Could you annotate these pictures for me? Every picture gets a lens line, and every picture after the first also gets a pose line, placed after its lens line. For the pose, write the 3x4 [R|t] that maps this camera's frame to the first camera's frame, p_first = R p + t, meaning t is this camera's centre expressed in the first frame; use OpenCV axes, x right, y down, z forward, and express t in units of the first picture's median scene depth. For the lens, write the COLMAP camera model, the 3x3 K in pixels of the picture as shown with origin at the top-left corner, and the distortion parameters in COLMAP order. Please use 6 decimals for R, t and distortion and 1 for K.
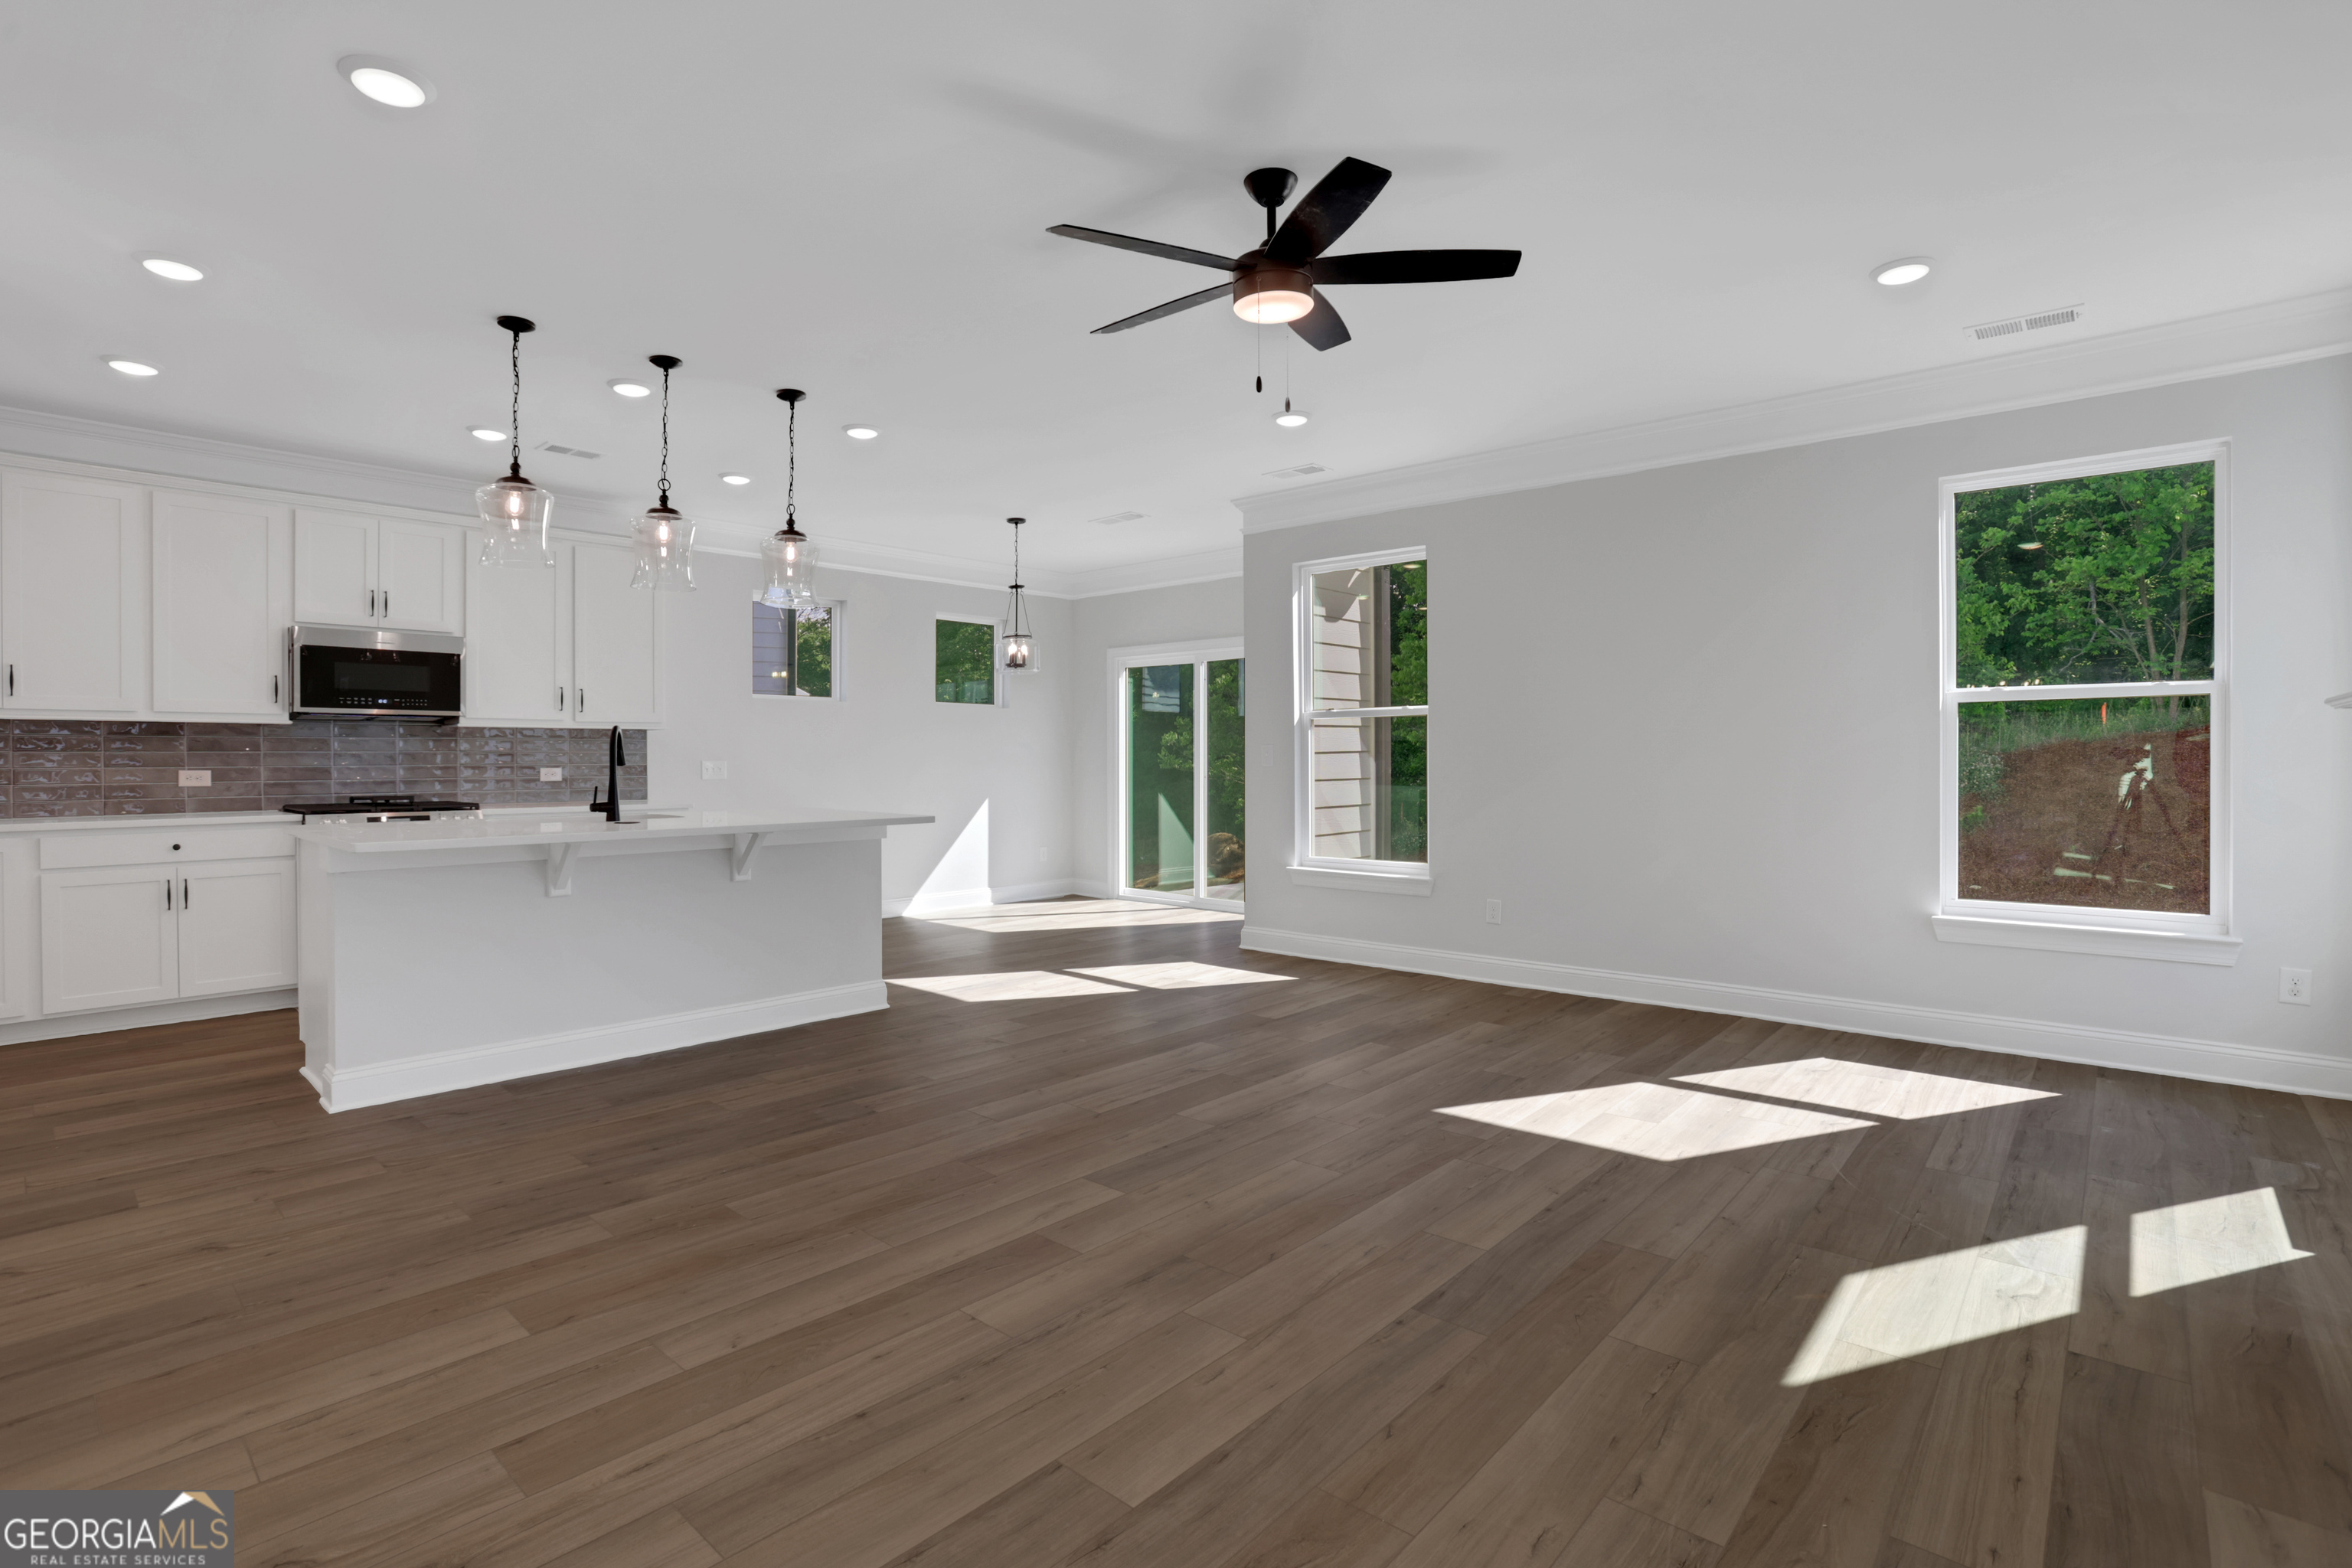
lens RADIAL K [[1111.5, 0, 1141.7], [0, 1111.5, 764.6], [0, 0, 1]] dist [-0.075242, 0.033706]
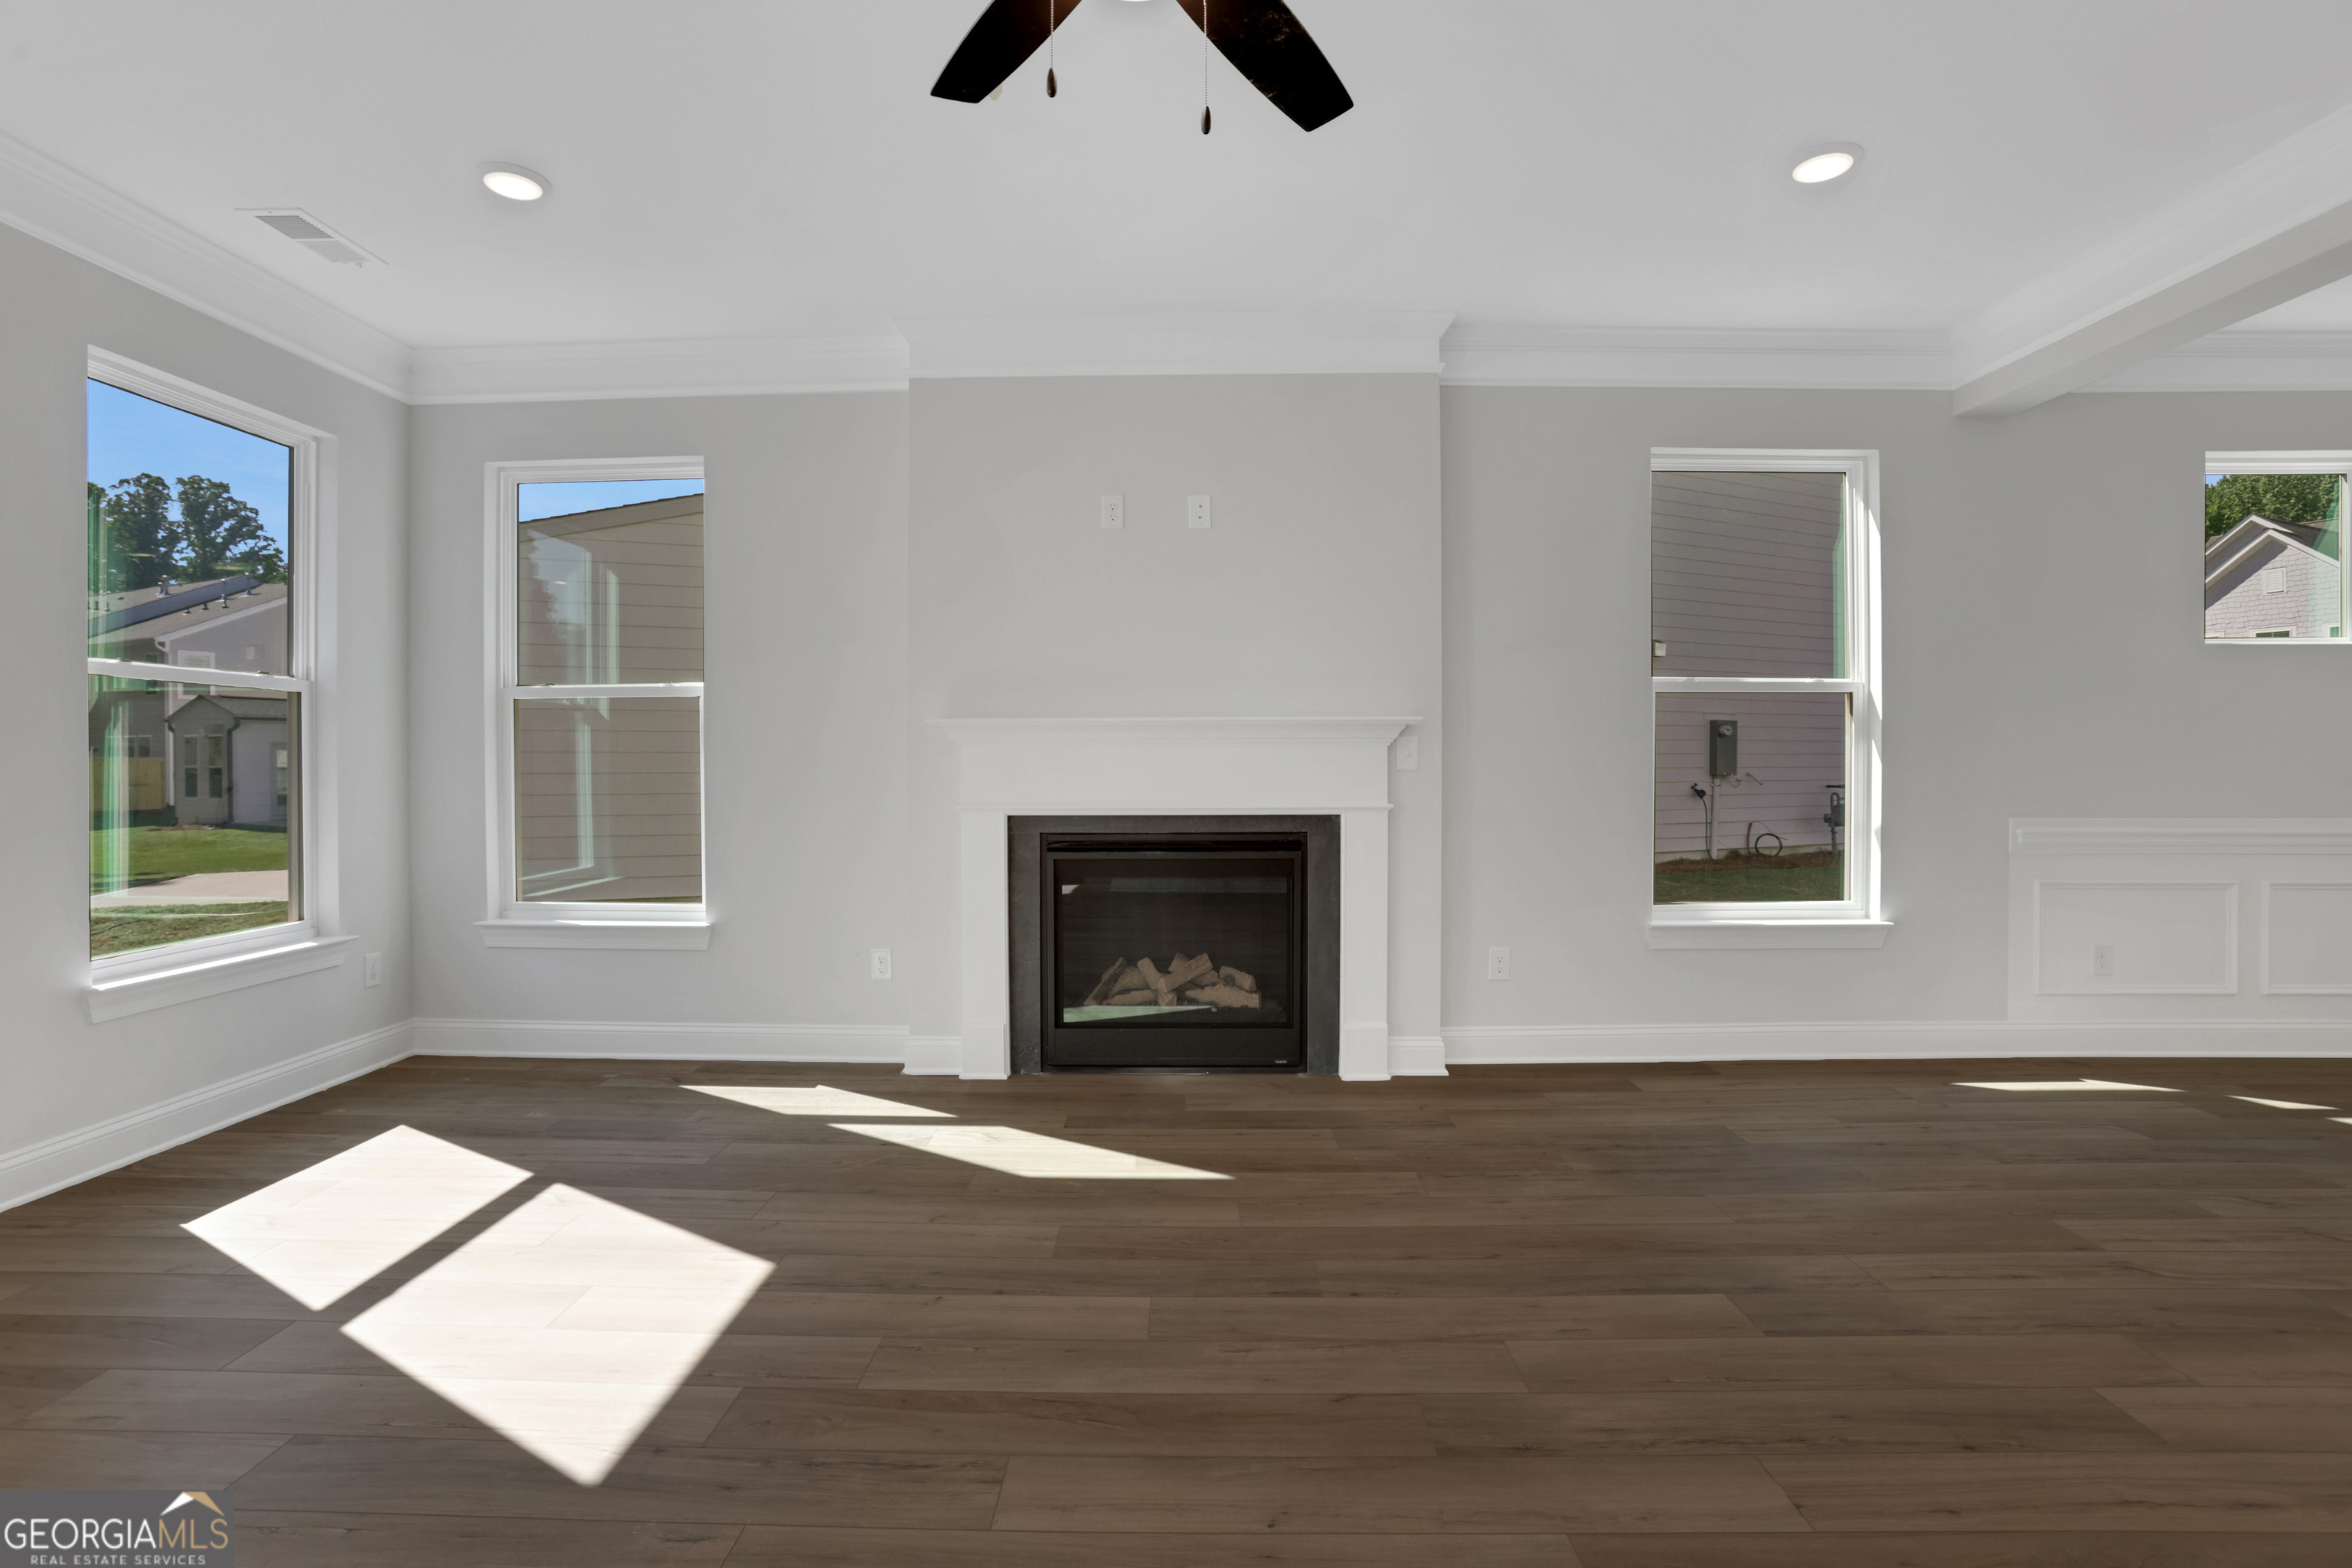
lens RADIAL K [[1099.4, 0, 1177.3], [0, 1099.4, 772.0], [0, 0, 1]] dist [-0.077482, 0.033669]
pose [[-0.672216, -0.002539, 0.740351, -0.234748], [0.008369, 0.999904, 0.011028, 0.004211], [-0.740308, 0.013610, -0.672130, 1.050590]]
